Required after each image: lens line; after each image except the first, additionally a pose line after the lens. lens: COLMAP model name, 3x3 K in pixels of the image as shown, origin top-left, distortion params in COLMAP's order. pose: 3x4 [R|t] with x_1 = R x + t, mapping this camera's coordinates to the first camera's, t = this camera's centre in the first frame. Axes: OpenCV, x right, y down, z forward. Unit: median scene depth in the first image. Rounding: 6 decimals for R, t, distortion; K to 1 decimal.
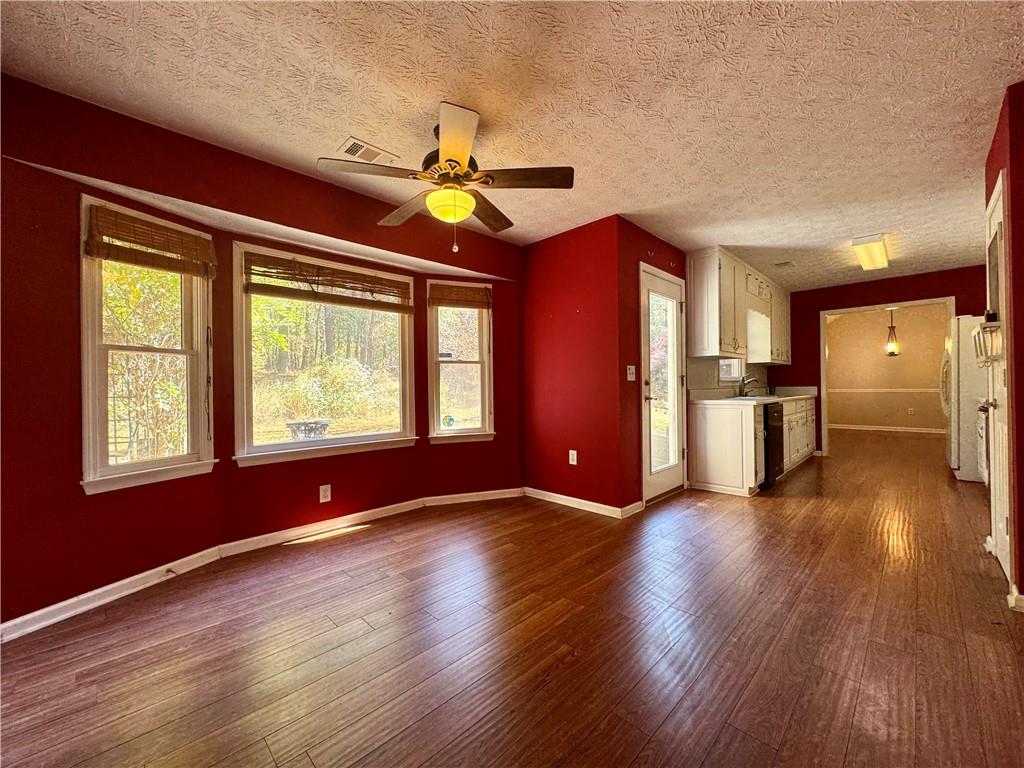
lens RADIAL K [[410.0, 0, 512.6], [0, 410.0, 385.7], [0, 0, 1]] dist [-0.004696, 0.000205]
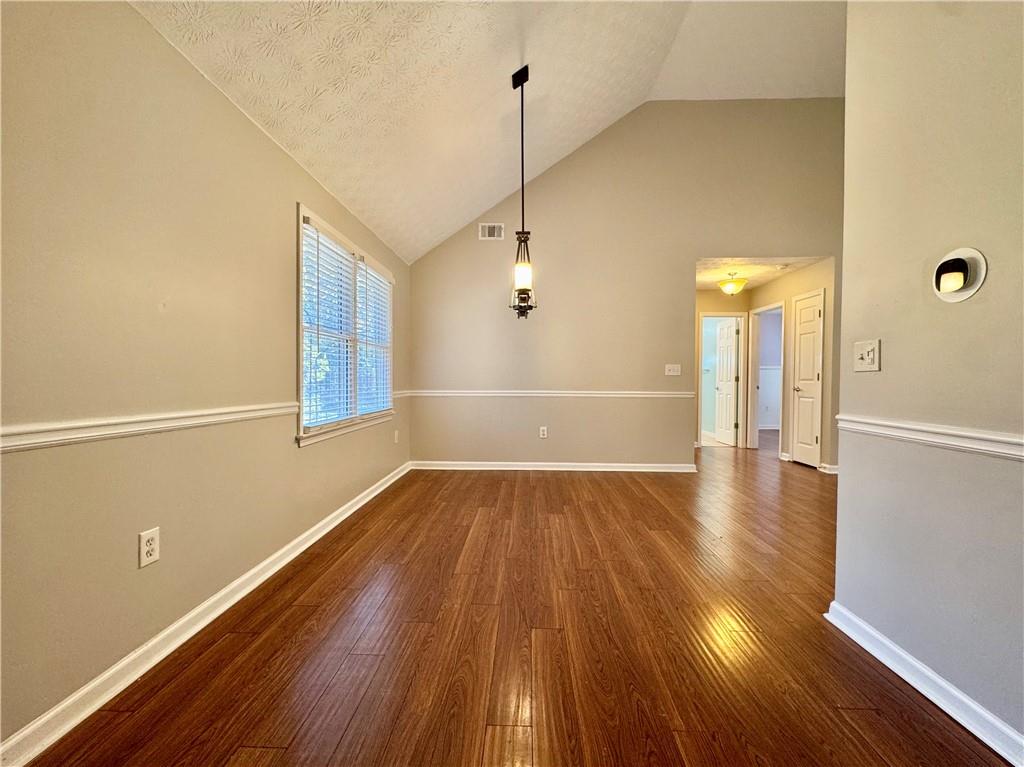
lens RADIAL K [[424.6, 0, 513.6], [0, 424.6, 385.1], [0, 0, 1]] dist [-0.002739, 0.000037]
pose [[0.731005, 0.002602, 0.682368, 1.553500], [-0.013361, 0.999856, 0.010501, -0.012997], [-0.682242, -0.016793, 0.730934, 1.700359]]
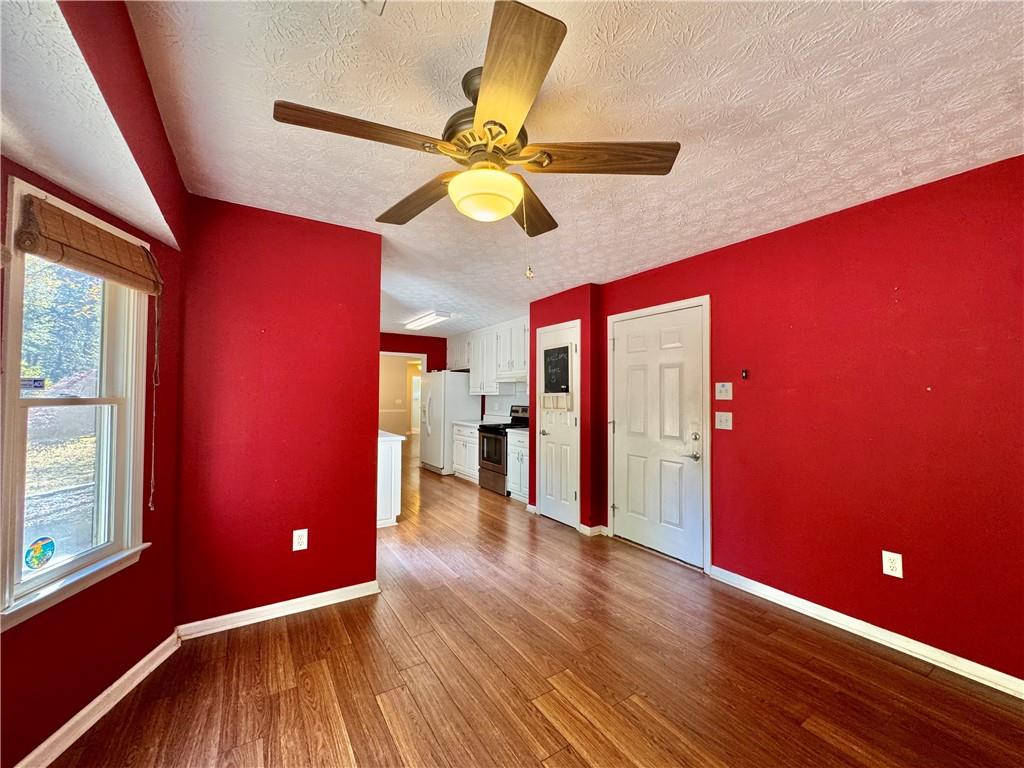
lens RADIAL K [[410.0, 0, 512.6], [0, 410.0, 385.7], [0, 0, 1]] dist [-0.004696, 0.000205]
pose [[0.212428, 0.037929, 0.976440, -0.529956], [-0.008718, 0.999280, -0.036919, -0.074818], [-0.977138, -0.000670, 0.212606, 0.560168]]
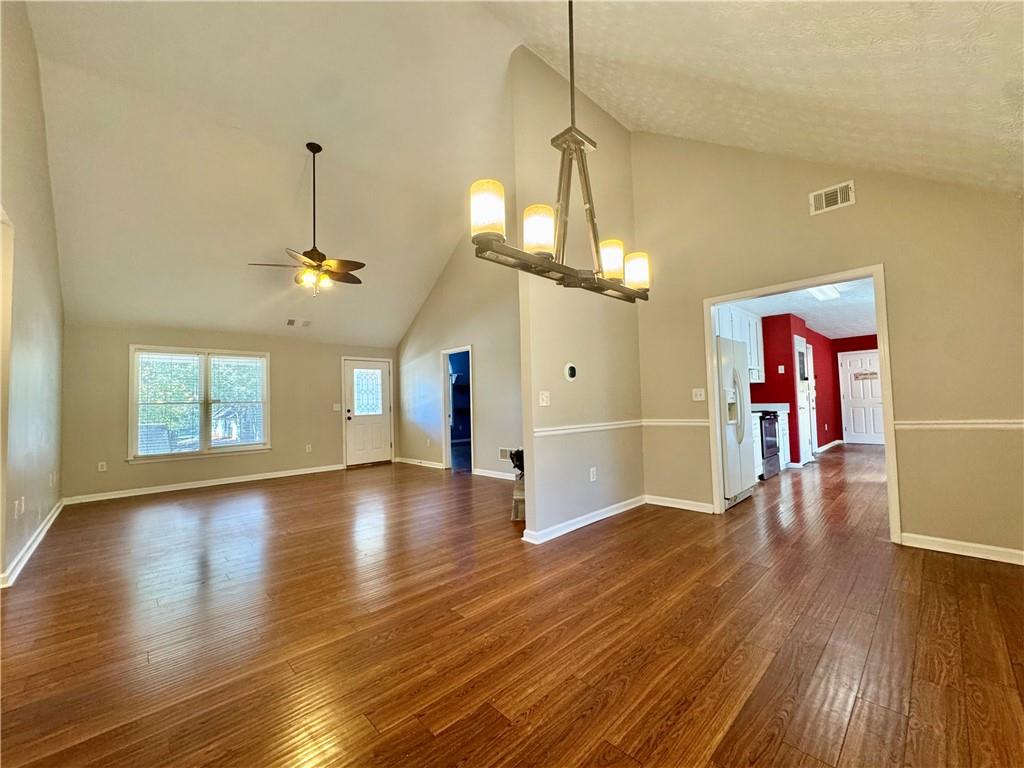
lens RADIAL K [[410.0, 0, 512.6], [0, 410.0, 385.7], [0, 0, 1]] dist [-0.004696, 0.000205]
pose [[-0.998954, 0.040187, 0.021827, 2.297296], [0.039119, 0.998113, -0.047329, -0.036728], [-0.023688, -0.046426, -0.998641, 2.862930]]
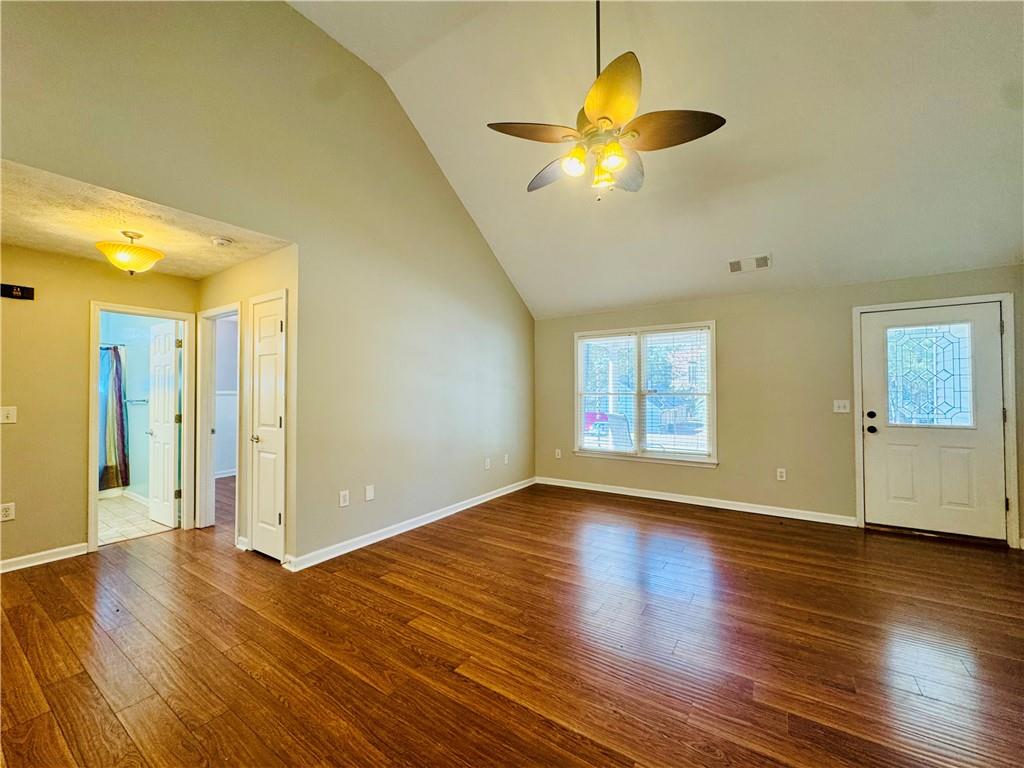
lens RADIAL K [[410.0, 0, 512.6], [0, 410.0, 385.7], [0, 0, 1]] dist [-0.004696, 0.000205]
pose [[-0.198278, 0.022692, 0.979883, 2.352483], [0.004807, 0.999742, -0.022179, -0.105030], [-0.980134, 0.000313, -0.198336, 1.722793]]
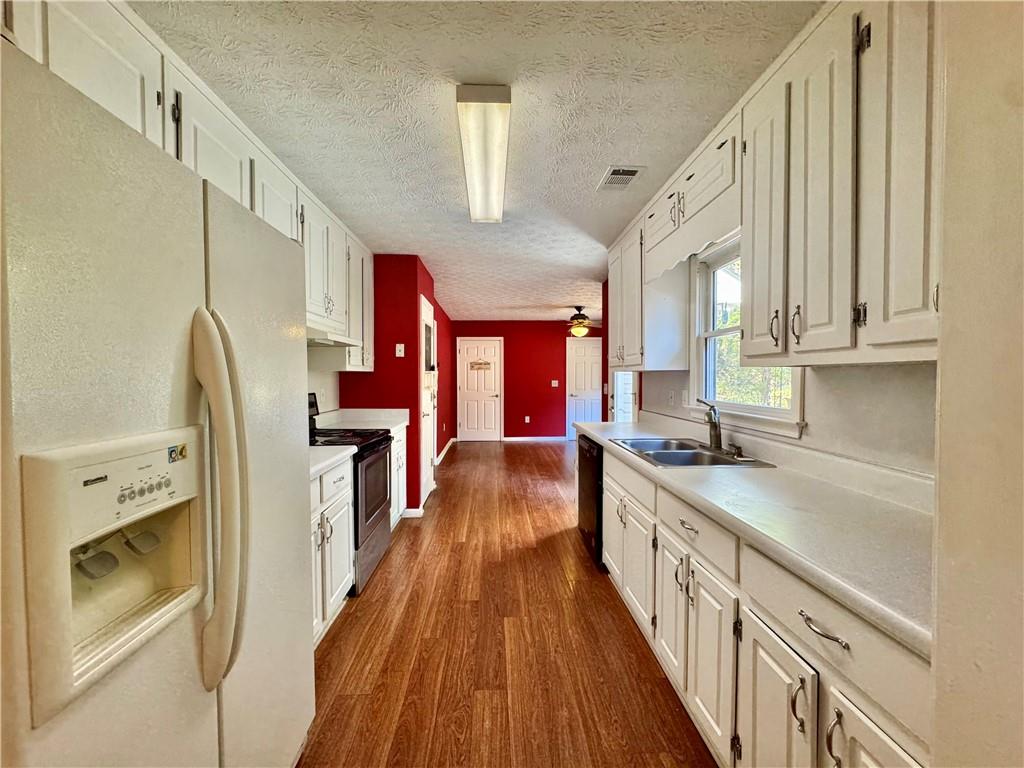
lens RADIAL K [[410.0, 0, 512.6], [0, 410.0, 385.7], [0, 0, 1]] dist [-0.004696, 0.000205]
pose [[-0.673270, 0.028175, -0.738860, 1.655283], [0.009133, 0.999514, 0.029792, -0.092792], [0.739341, 0.013310, -0.673200, 1.831390]]
